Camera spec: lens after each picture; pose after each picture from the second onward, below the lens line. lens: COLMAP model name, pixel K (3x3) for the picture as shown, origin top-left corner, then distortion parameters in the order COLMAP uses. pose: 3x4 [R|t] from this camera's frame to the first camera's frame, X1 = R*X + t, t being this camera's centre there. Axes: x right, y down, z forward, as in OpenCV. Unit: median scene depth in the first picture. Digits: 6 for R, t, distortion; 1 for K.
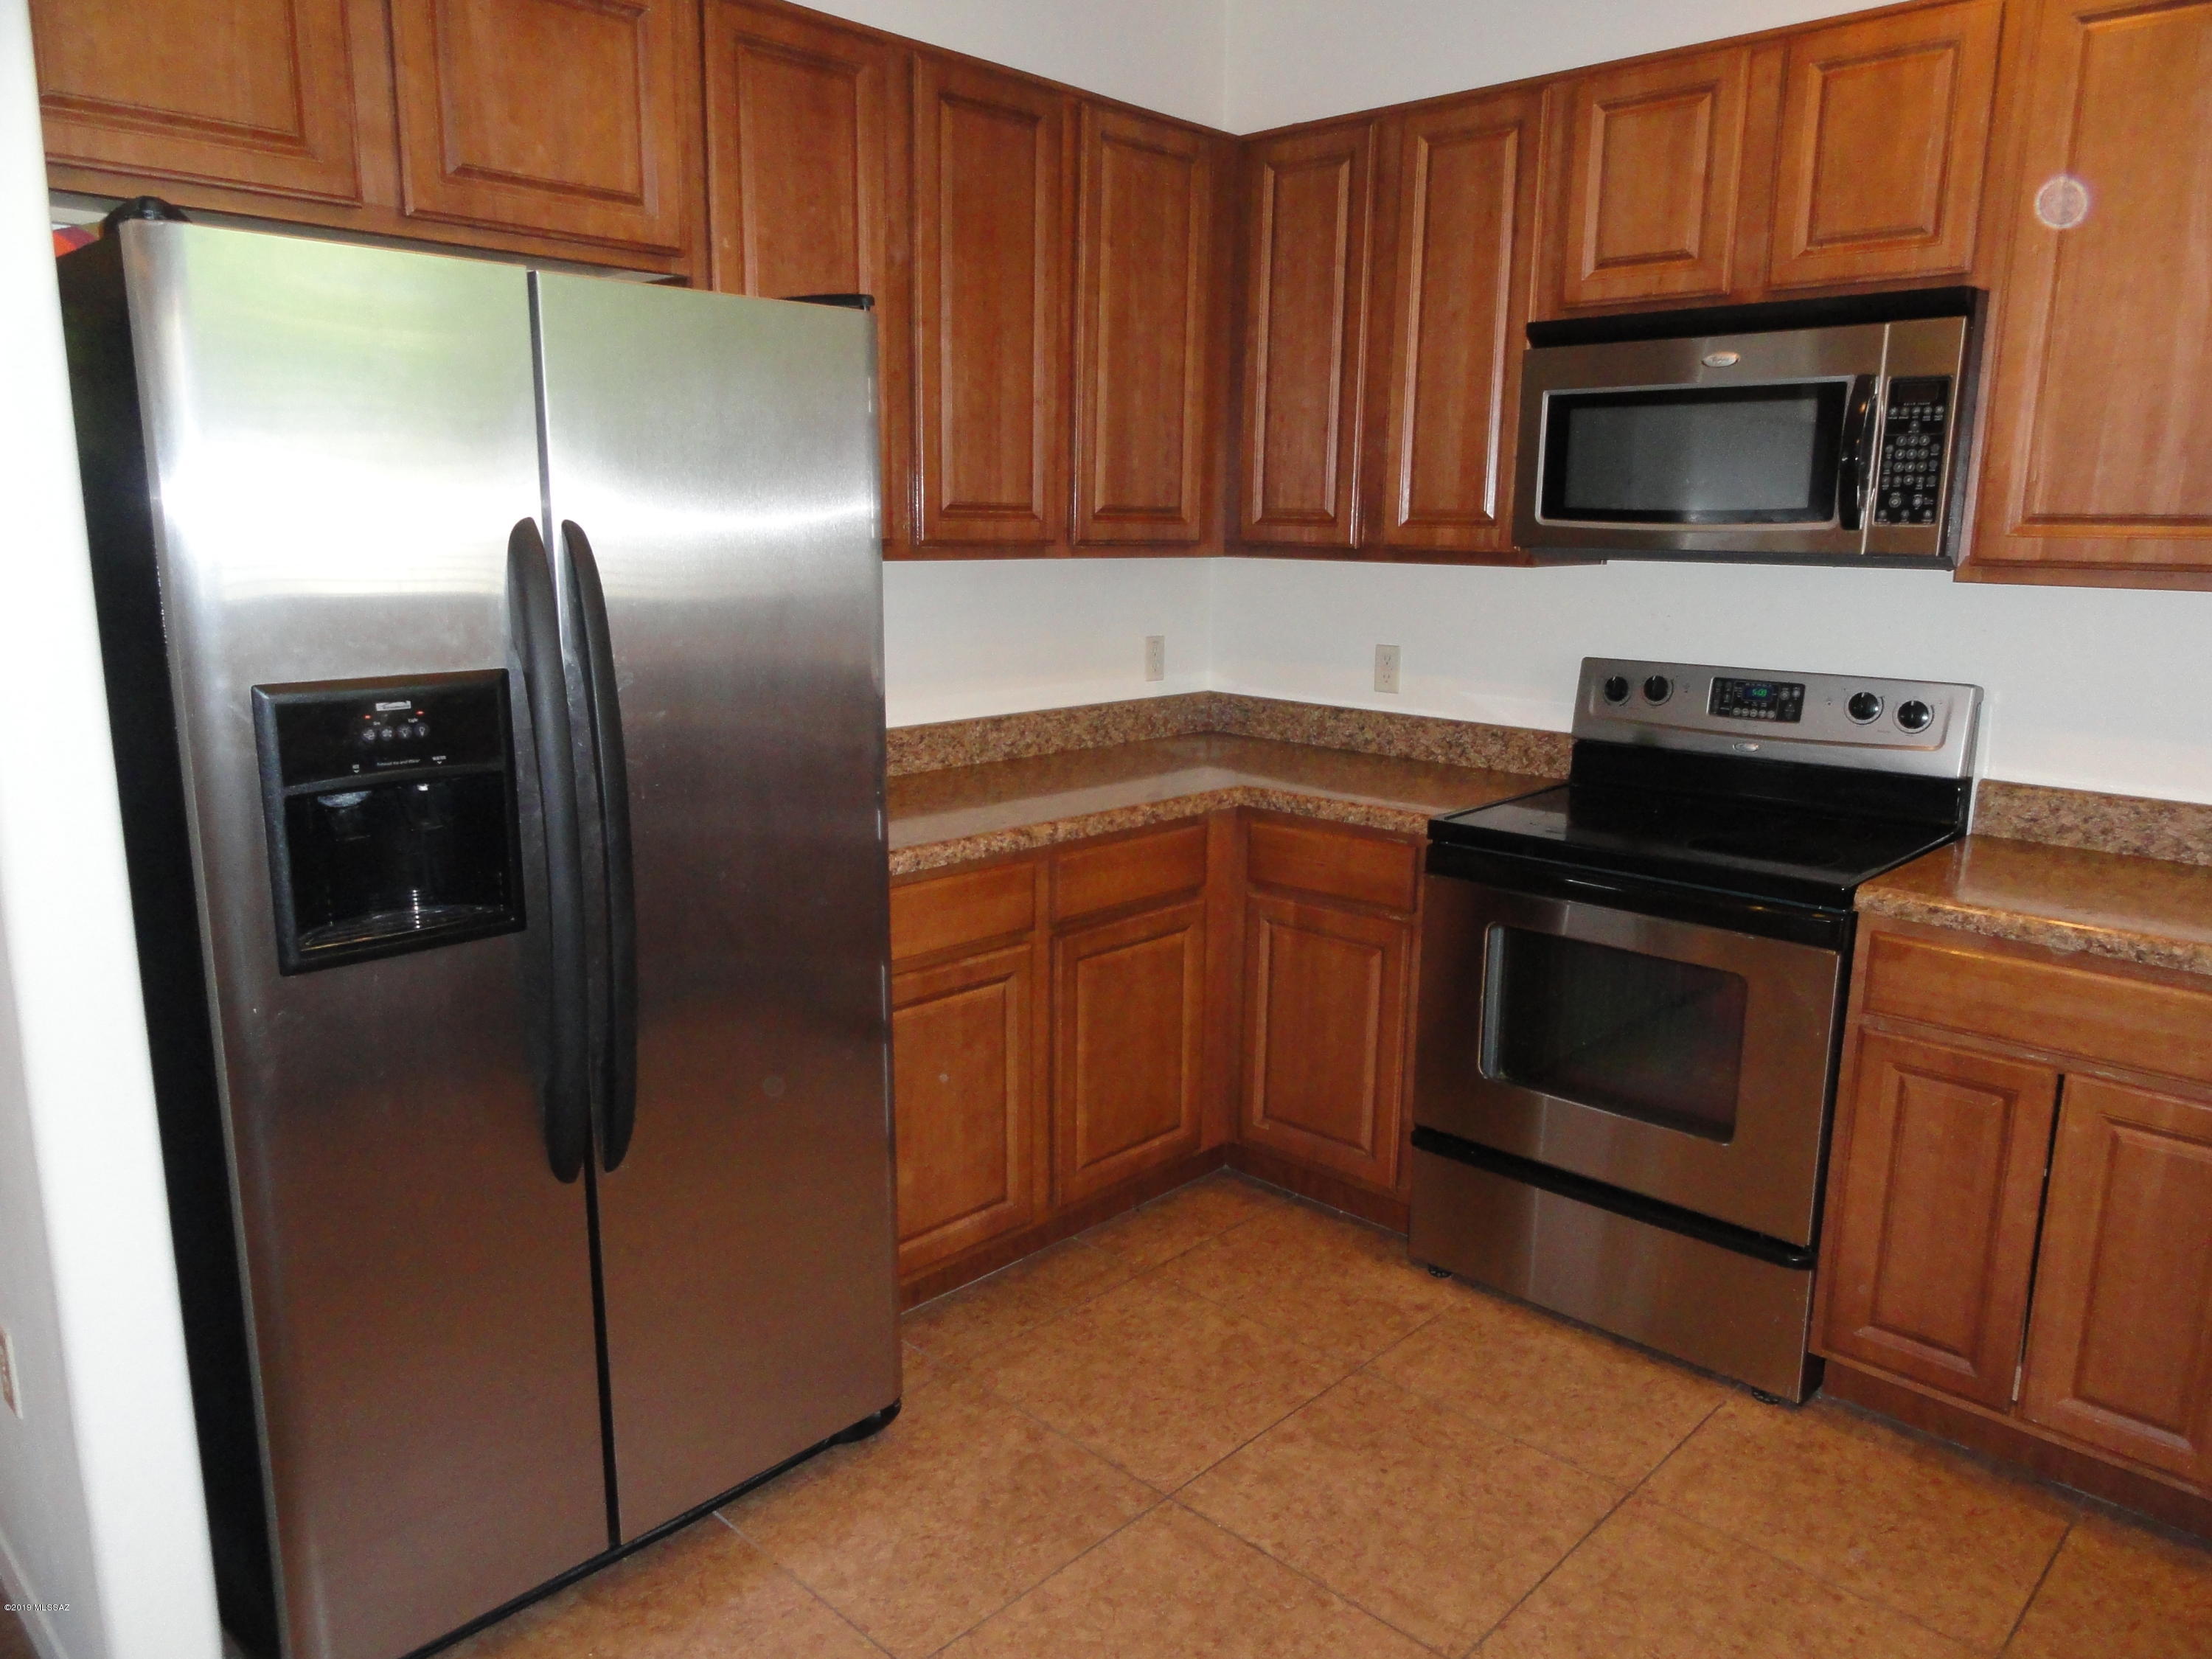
lens RADIAL K [[1528.2, 0, 1120.2], [0, 1528.2, 822.8], [0, 0, 1]] dist [-0.006317, -0.001964]
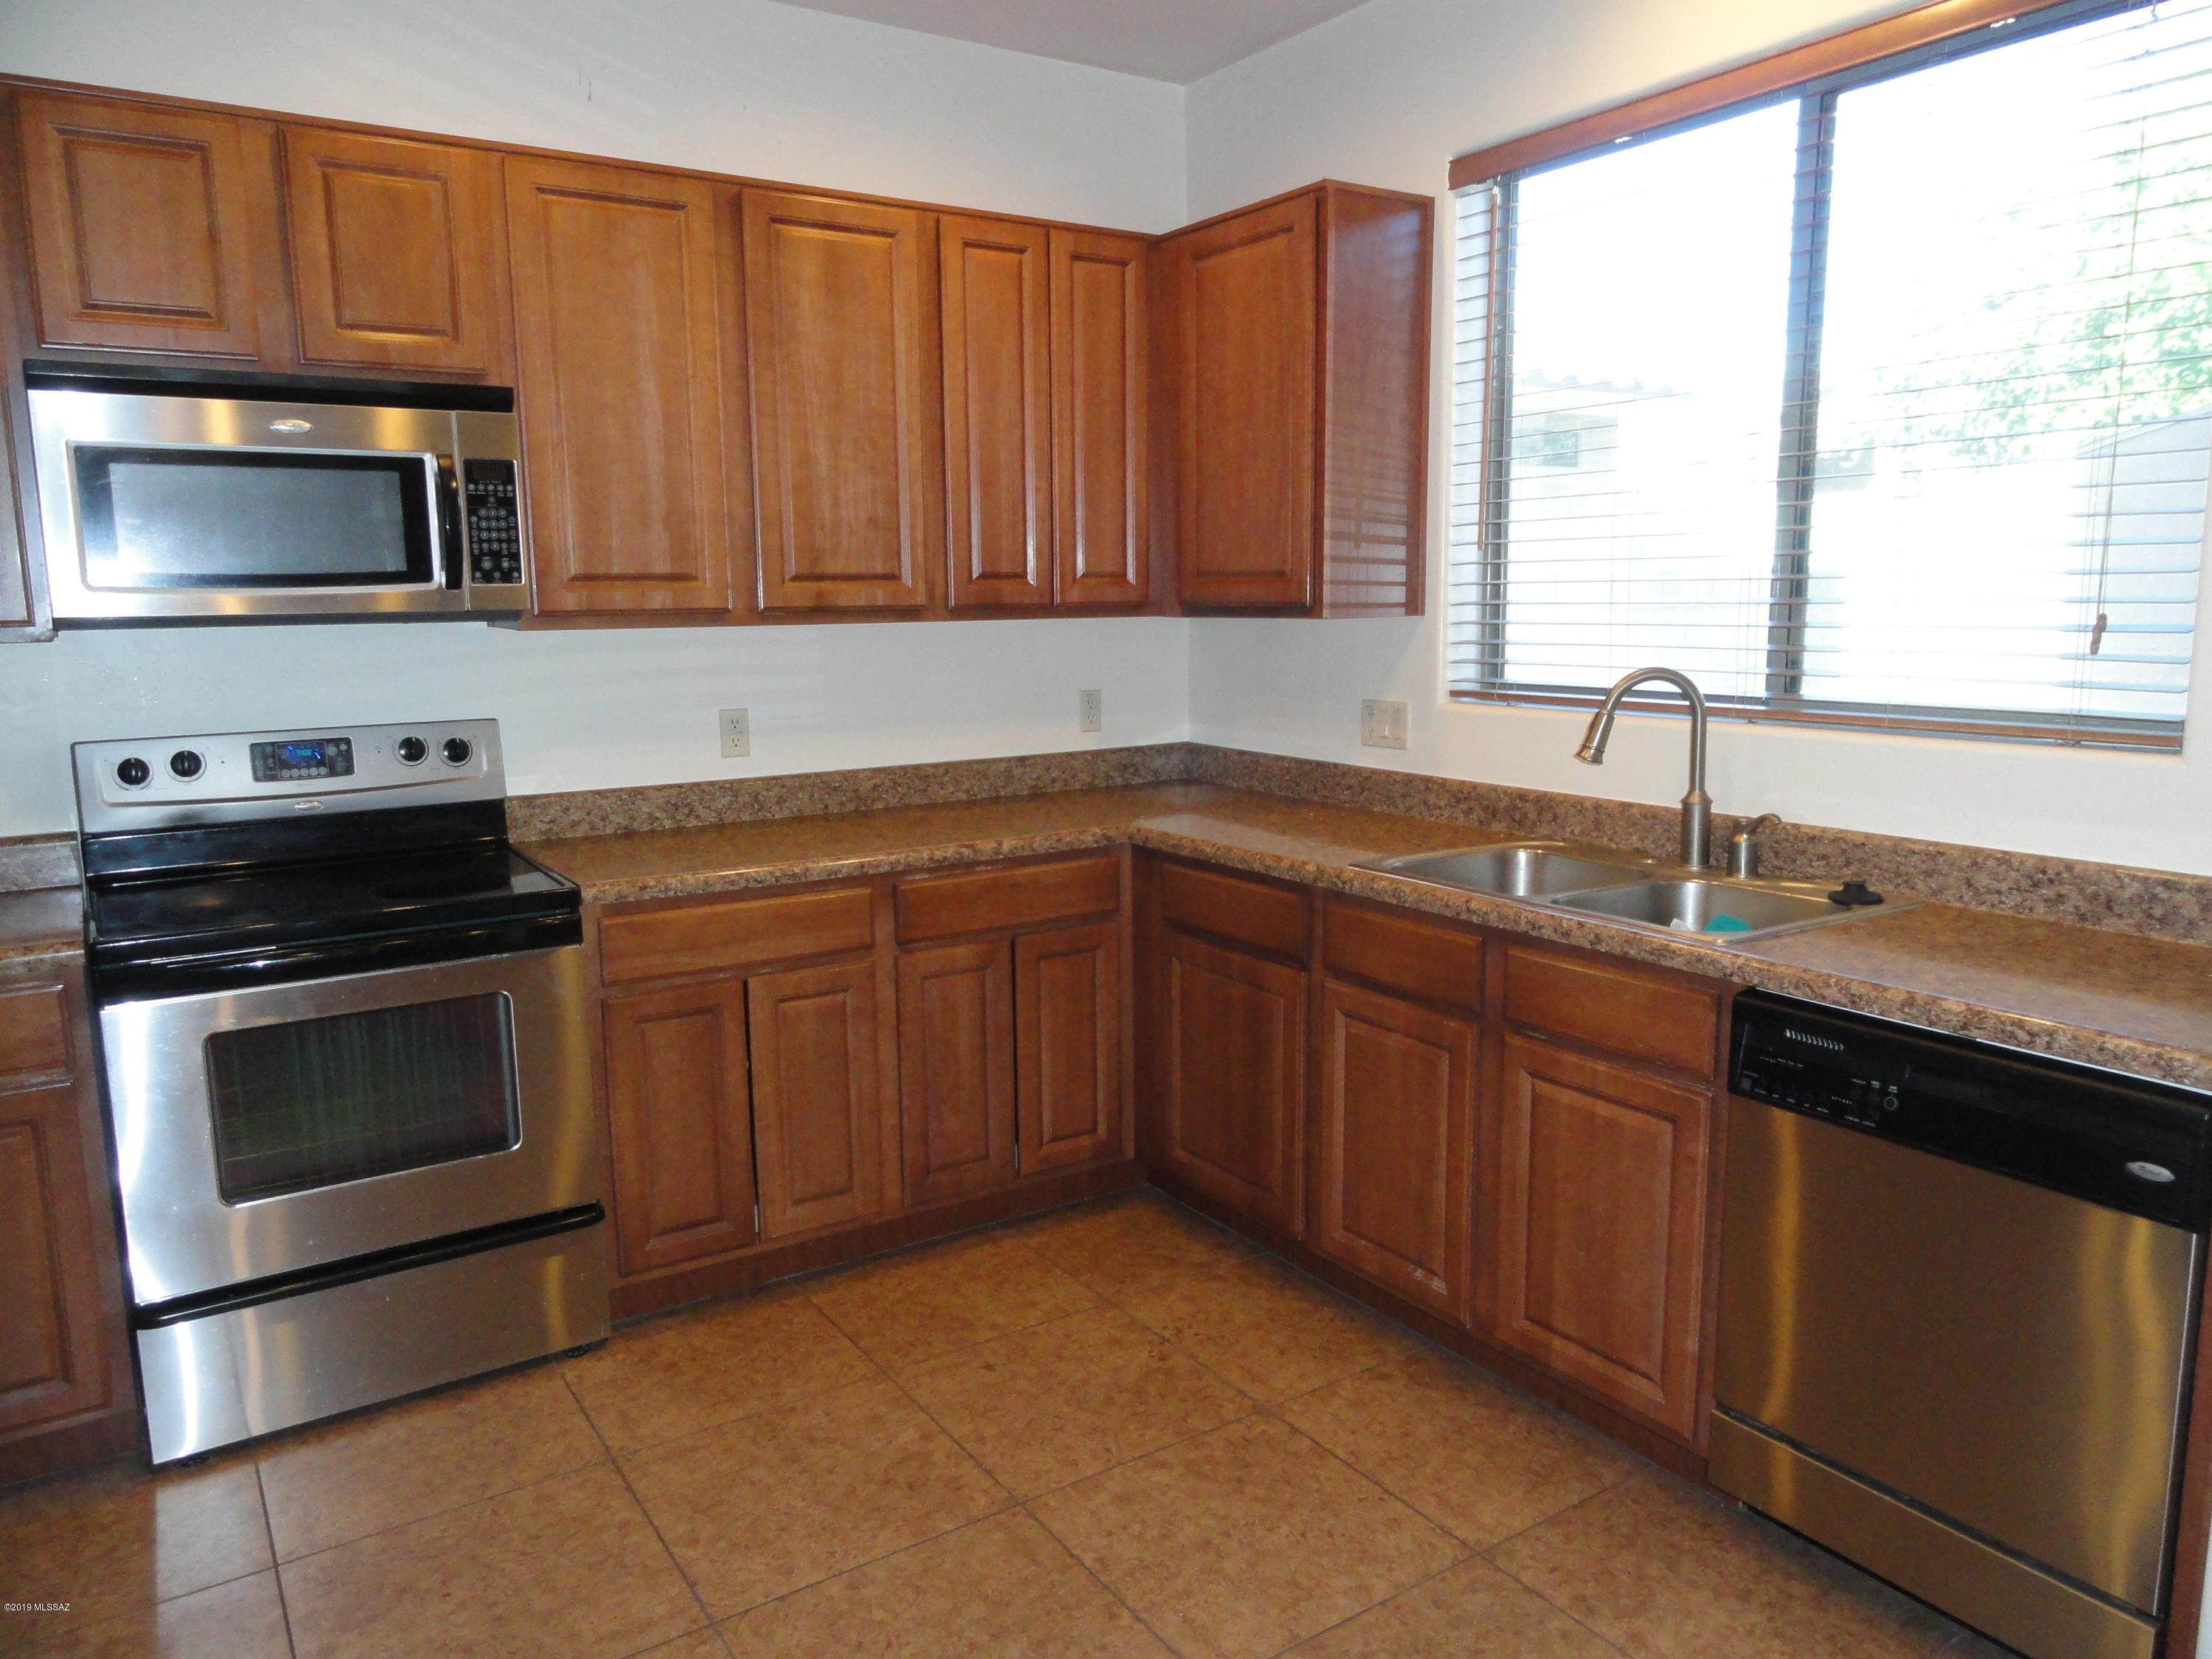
lens RADIAL K [[1528.2, 0, 1120.5], [0, 1528.2, 832.8], [0, 0, 1]] dist [-0.006317, -0.001964]
pose [[0.223690, -0.173577, 0.959080, -0.538125], [0.202592, 0.970803, 0.128448, -0.064866], [-0.953373, 0.165569, 0.252324, 0.284562]]
